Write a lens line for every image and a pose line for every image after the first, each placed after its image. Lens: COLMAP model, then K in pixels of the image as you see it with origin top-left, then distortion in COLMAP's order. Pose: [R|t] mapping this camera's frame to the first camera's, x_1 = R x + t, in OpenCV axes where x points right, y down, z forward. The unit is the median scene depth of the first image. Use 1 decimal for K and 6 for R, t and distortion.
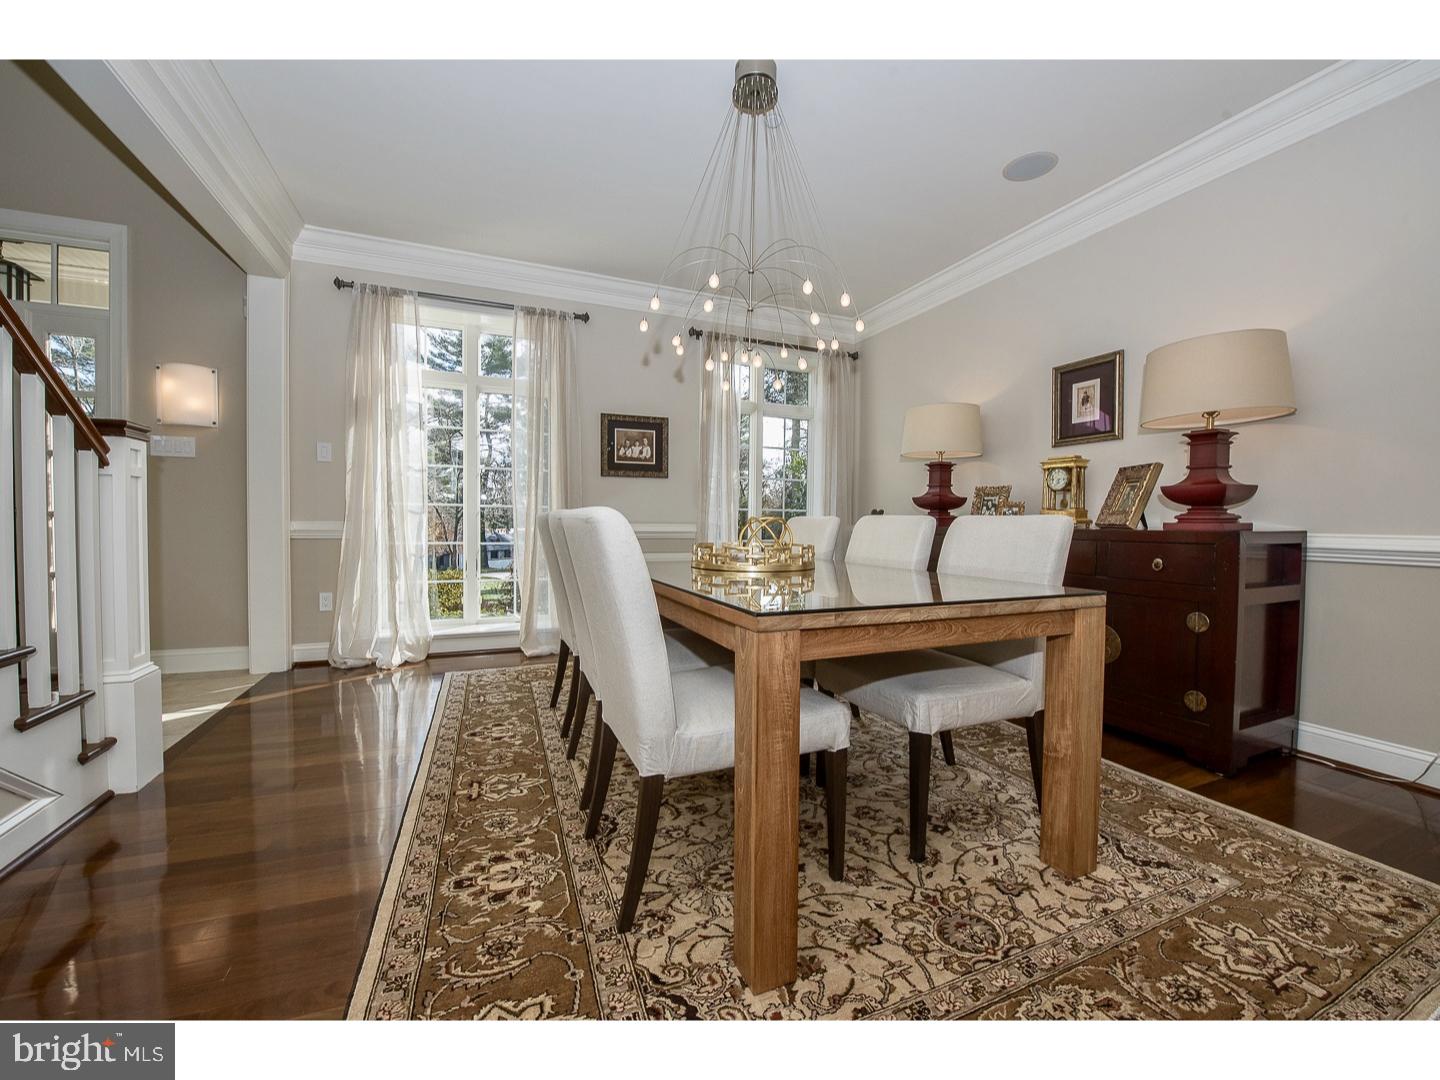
lens RADIAL K [[572.6, 0, 726.0], [0, 572.6, 534.6], [0, 0, 1]] dist [-0.017879, 0.000248]
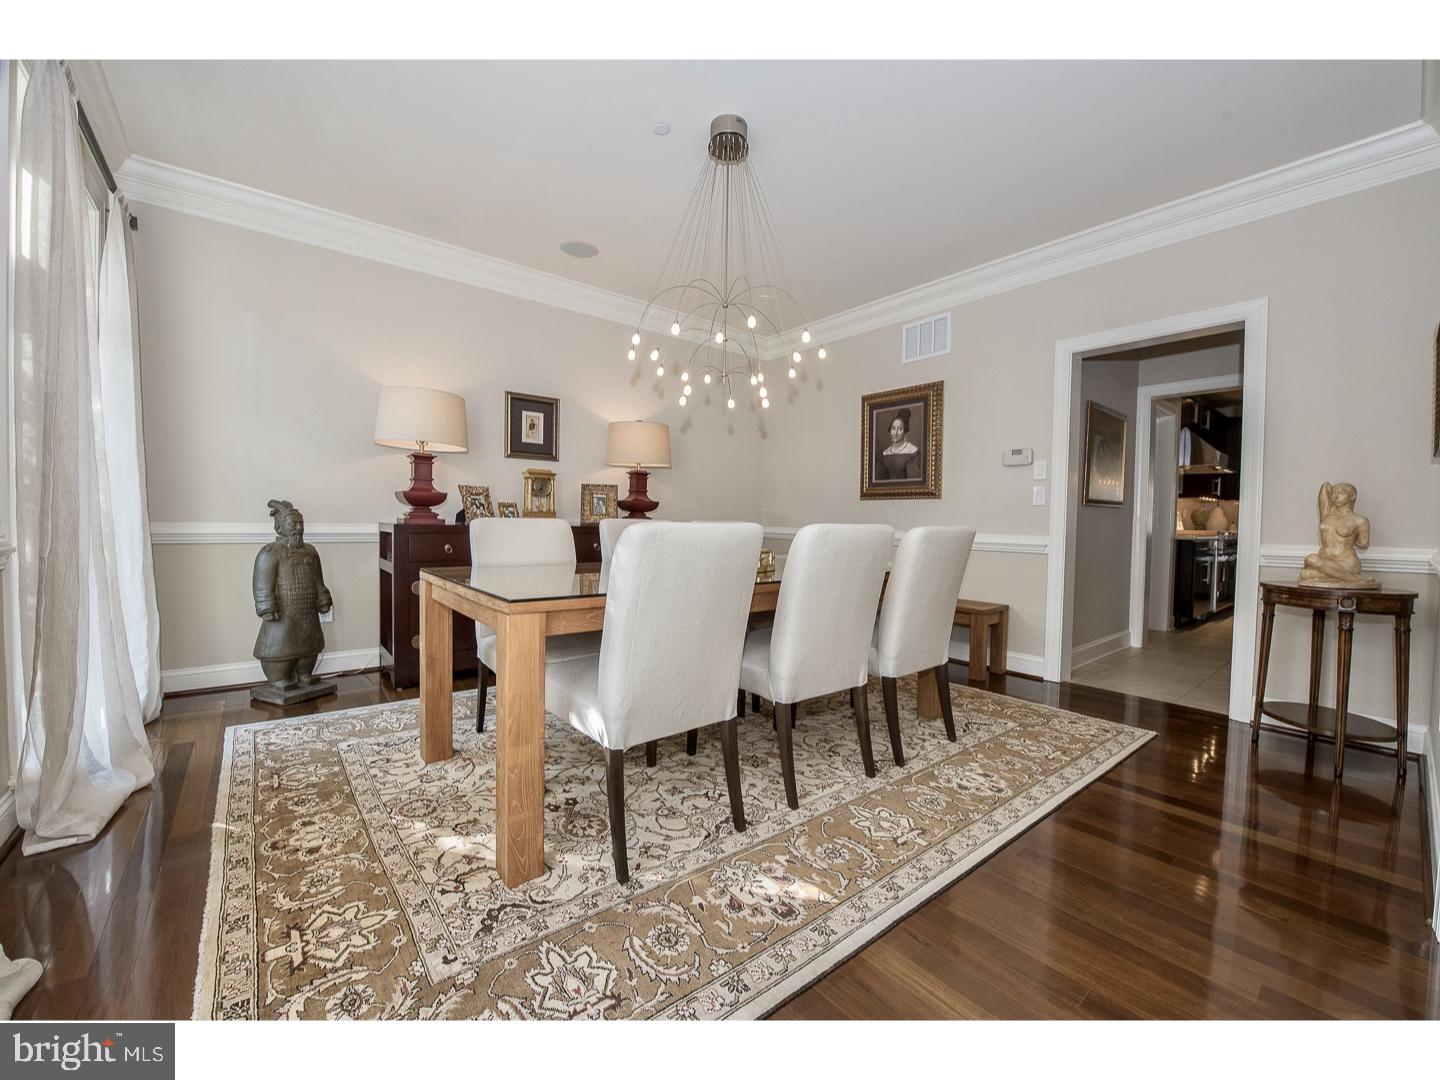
lens RADIAL K [[572.6, 0, 725.6], [0, 572.6, 534.9], [0, 0, 1]] dist [-0.017879, 0.000248]
pose [[-0.289151, -0.034428, 0.956664, -0.975585], [0.001581, 0.999335, 0.036441, -0.046752], [-0.957282, 0.012050, -0.288905, 1.246009]]
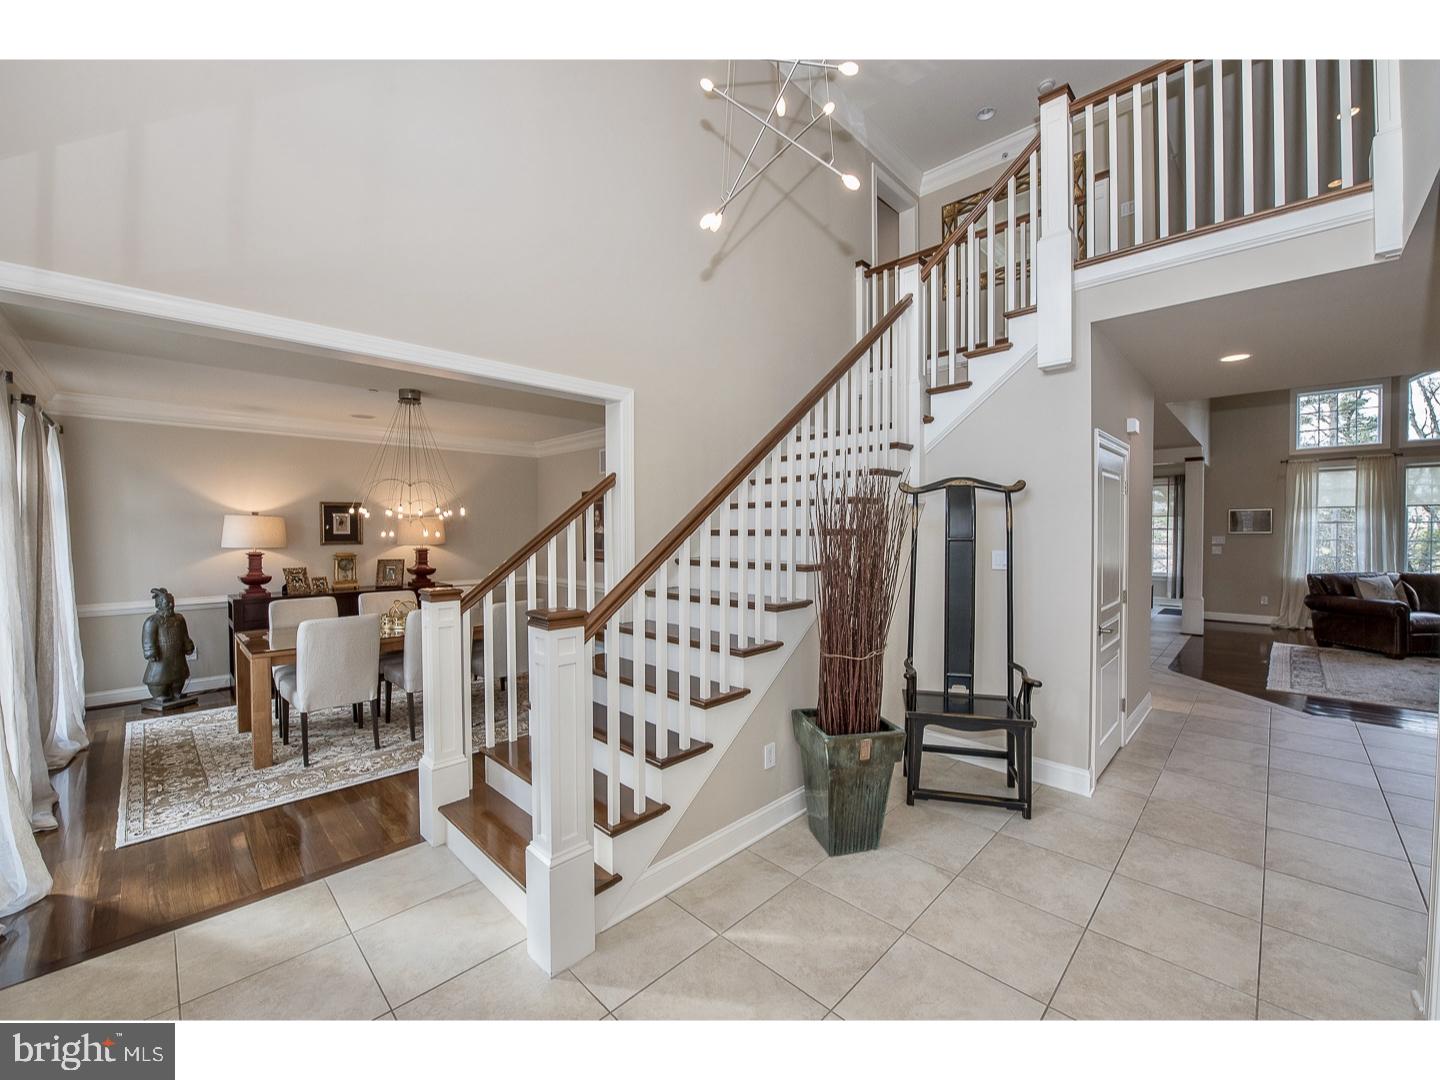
lens RADIAL K [[572.6, 0, 718.3], [0, 572.6, 538.2], [0, 0, 1]] dist [-0.017879, 0.000248]
pose [[-0.384054, -0.015531, 0.923180, -2.172626], [0.021905, 0.999424, 0.025926, -0.268864], [-0.923051, 0.030179, -0.383493, 0.721407]]
